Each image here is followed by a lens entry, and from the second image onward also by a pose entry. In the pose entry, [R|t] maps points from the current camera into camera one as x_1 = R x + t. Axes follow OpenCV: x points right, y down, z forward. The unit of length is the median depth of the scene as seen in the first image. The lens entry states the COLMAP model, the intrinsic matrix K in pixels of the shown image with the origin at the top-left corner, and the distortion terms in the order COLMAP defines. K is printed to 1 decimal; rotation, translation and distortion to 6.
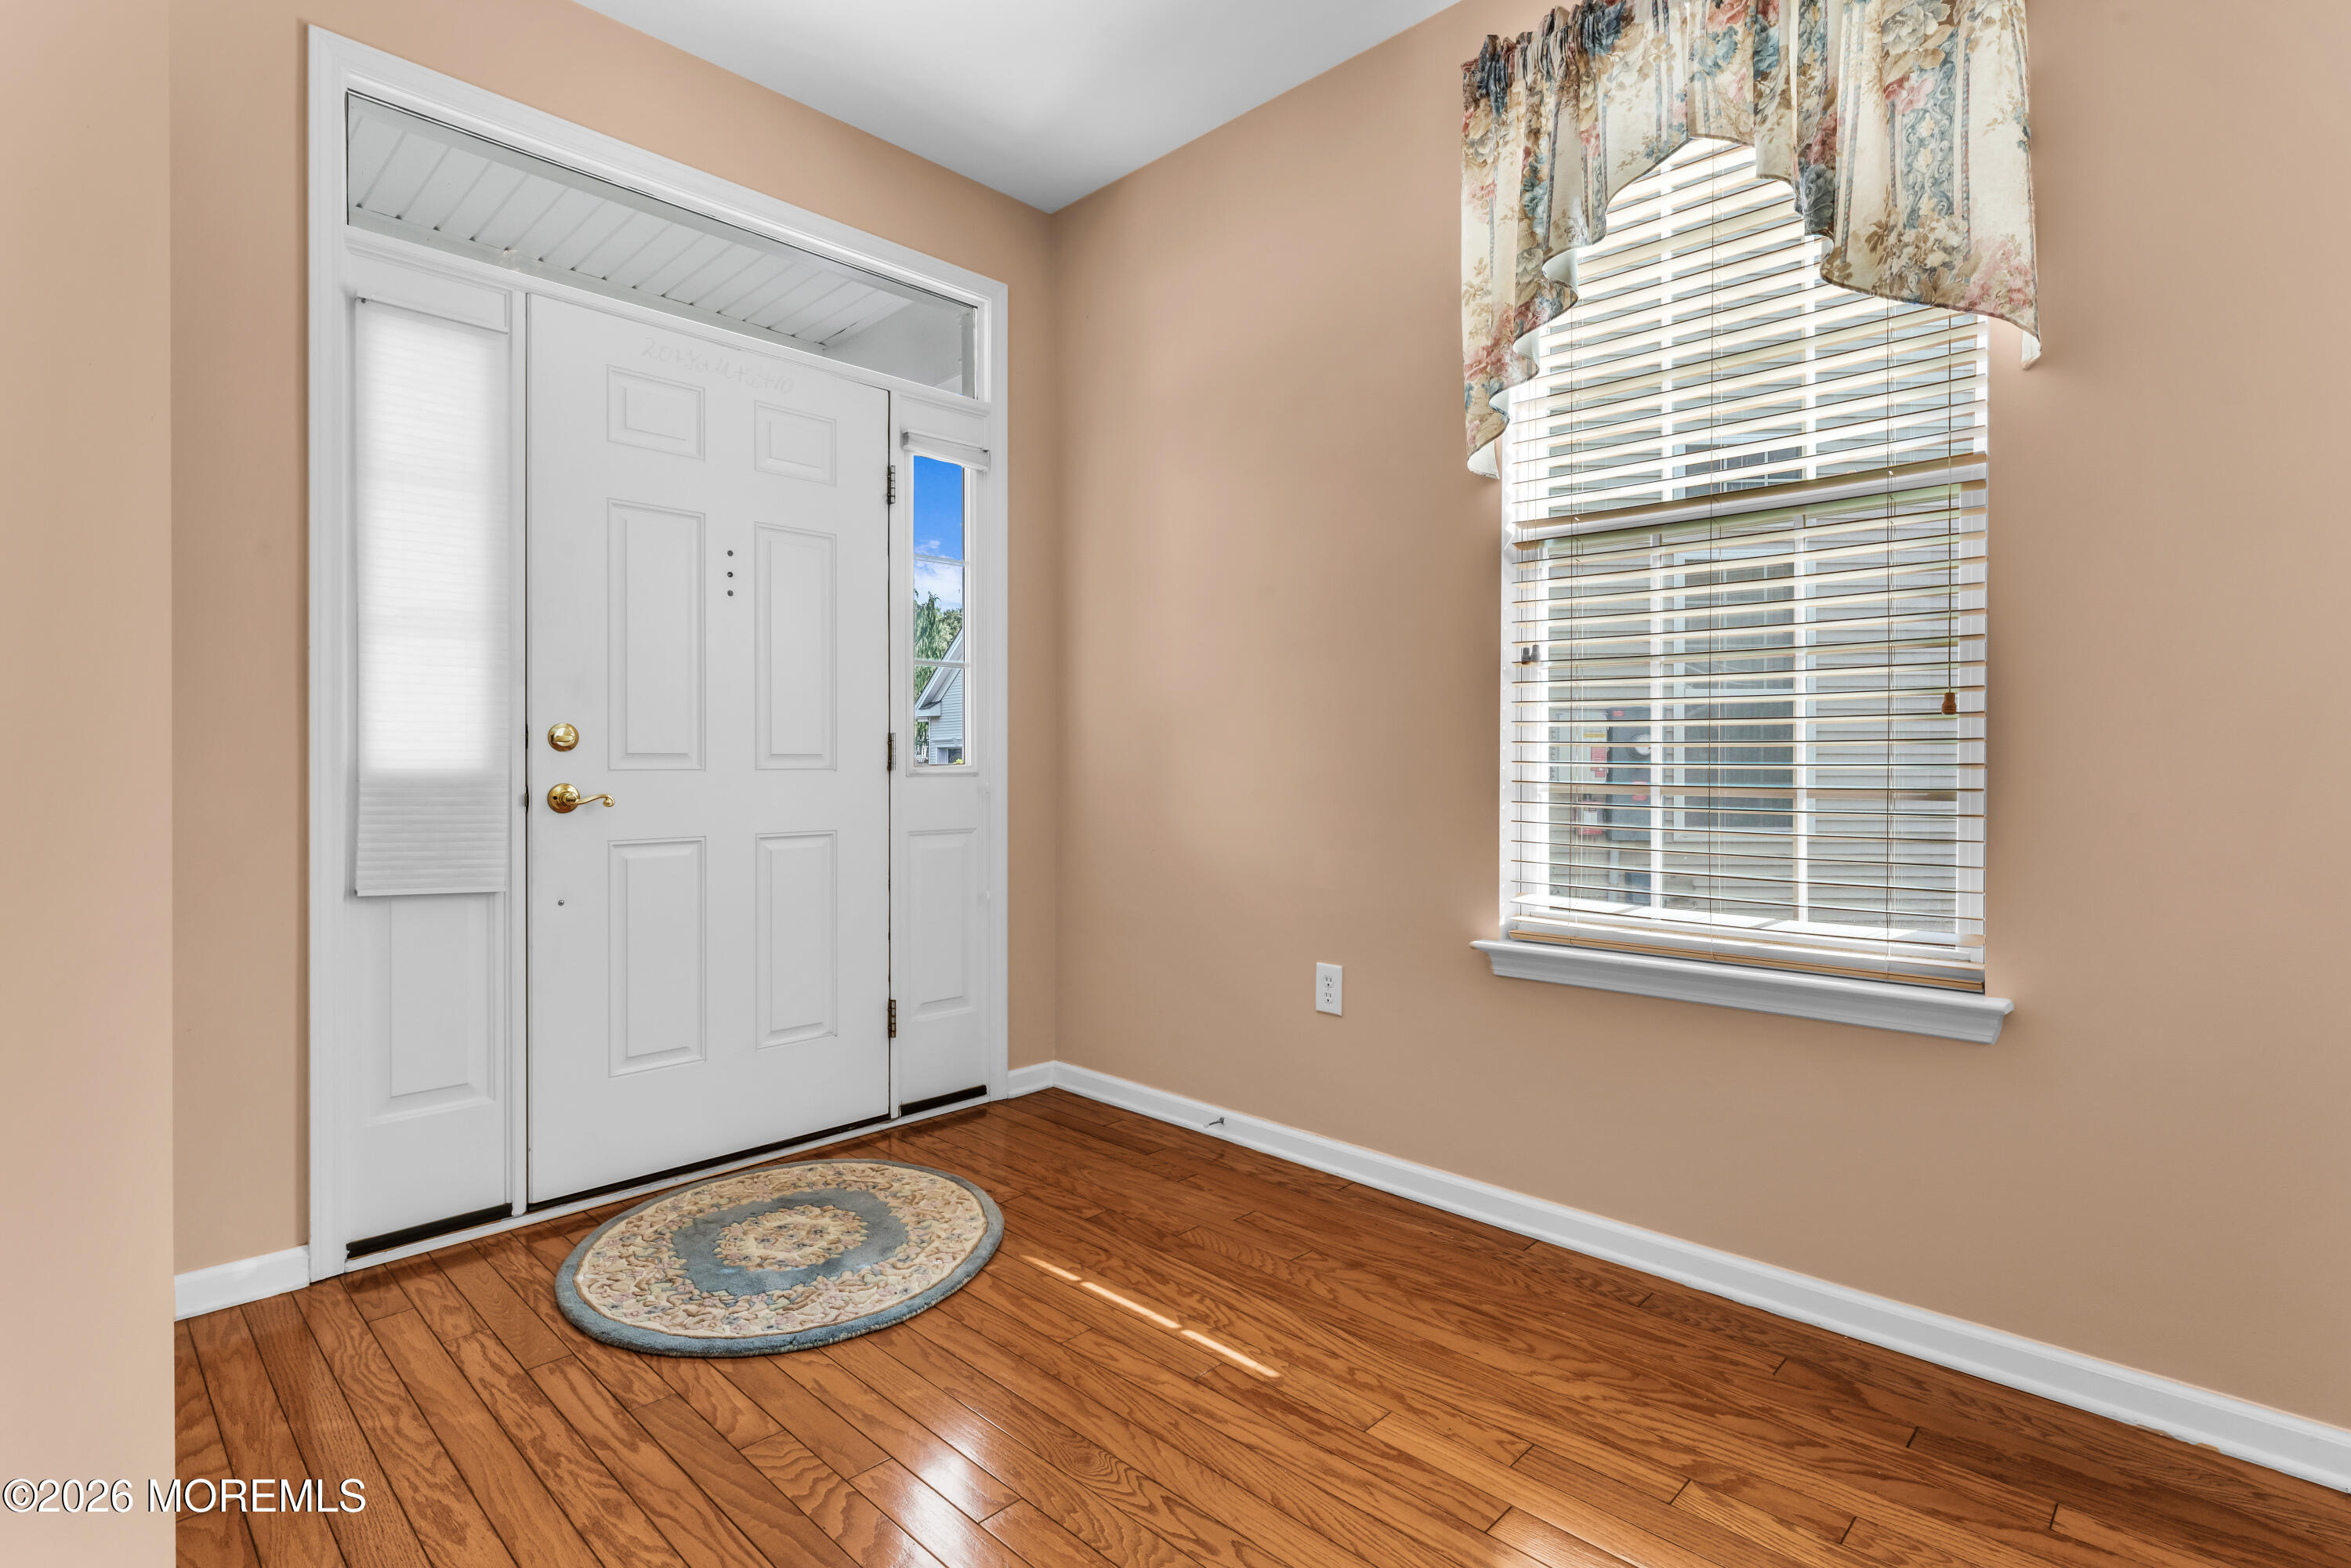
lens RADIAL K [[1108.6, 0, 1176.1], [0, 1108.6, 772.5], [0, 0, 1]] dist [-0.002814, -0.000376]
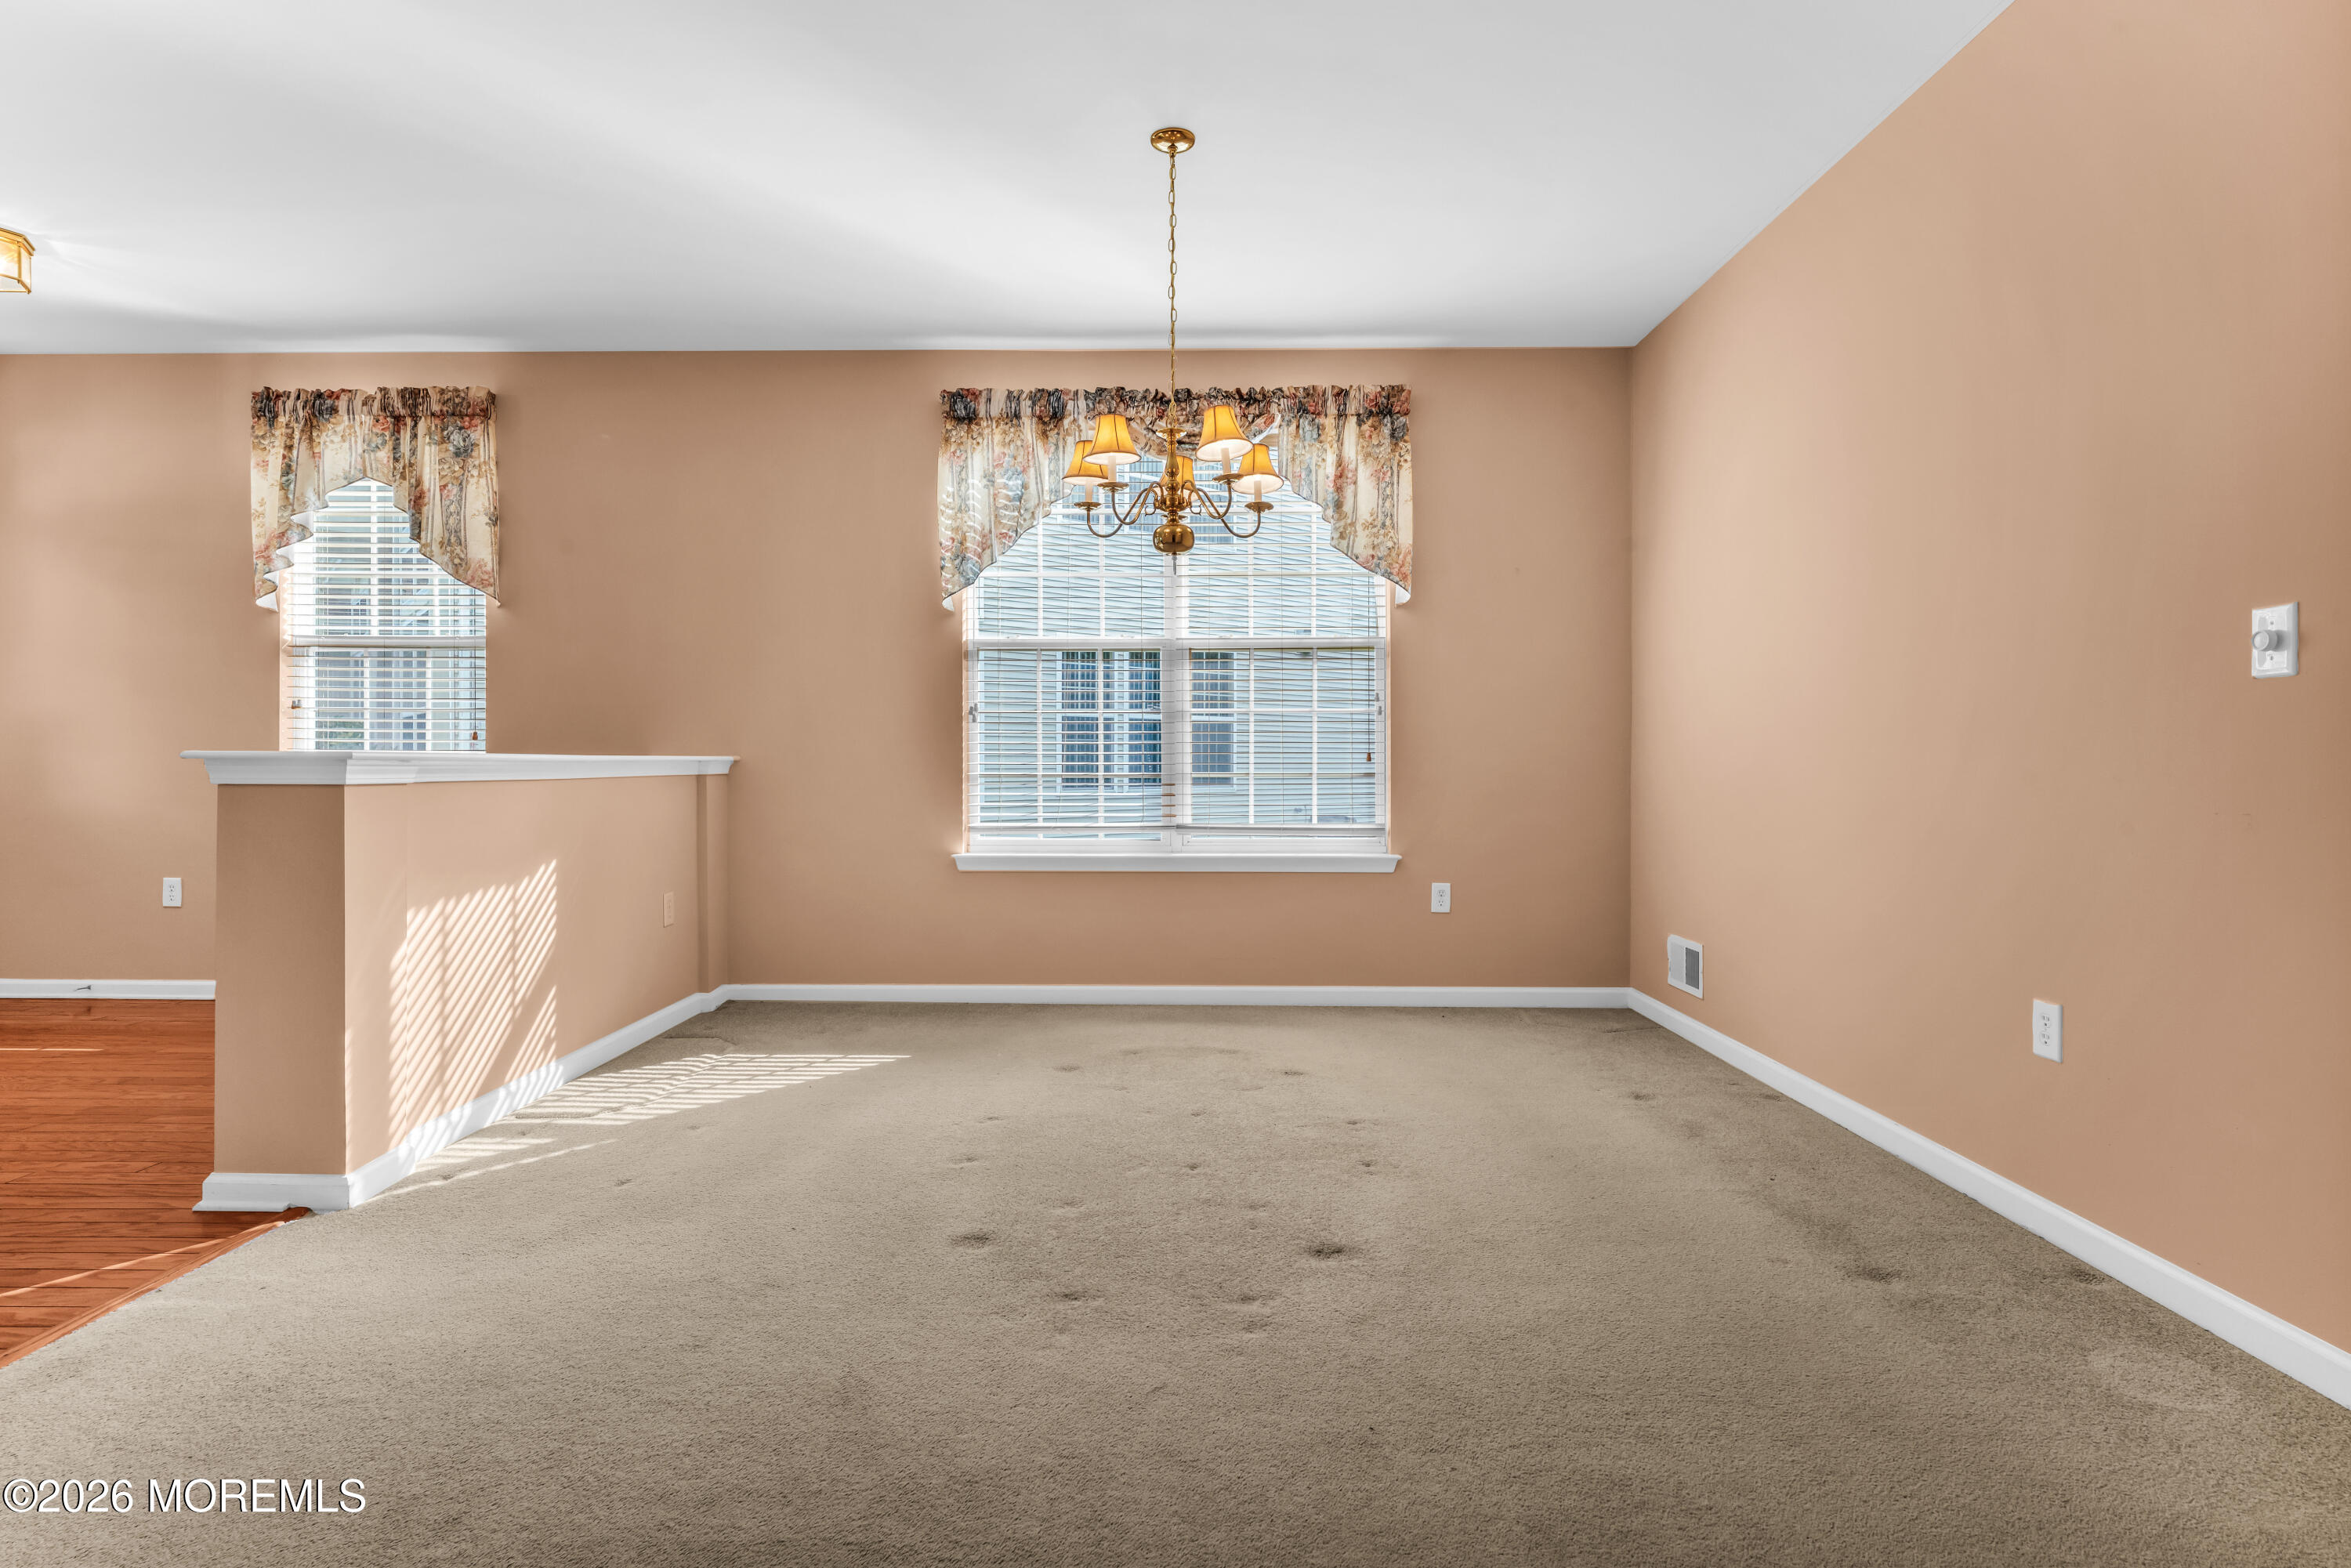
lens RADIAL K [[1108.6, 0, 1170.8], [0, 1108.6, 779.7], [0, 0, 1]] dist [-0.002814, -0.000376]
pose [[0.723299, -0.006265, 0.690506, 0.090983], [0.007790, 0.999969, 0.000912, 0.038596], [-0.690491, 0.004719, 0.723326, -1.566389]]
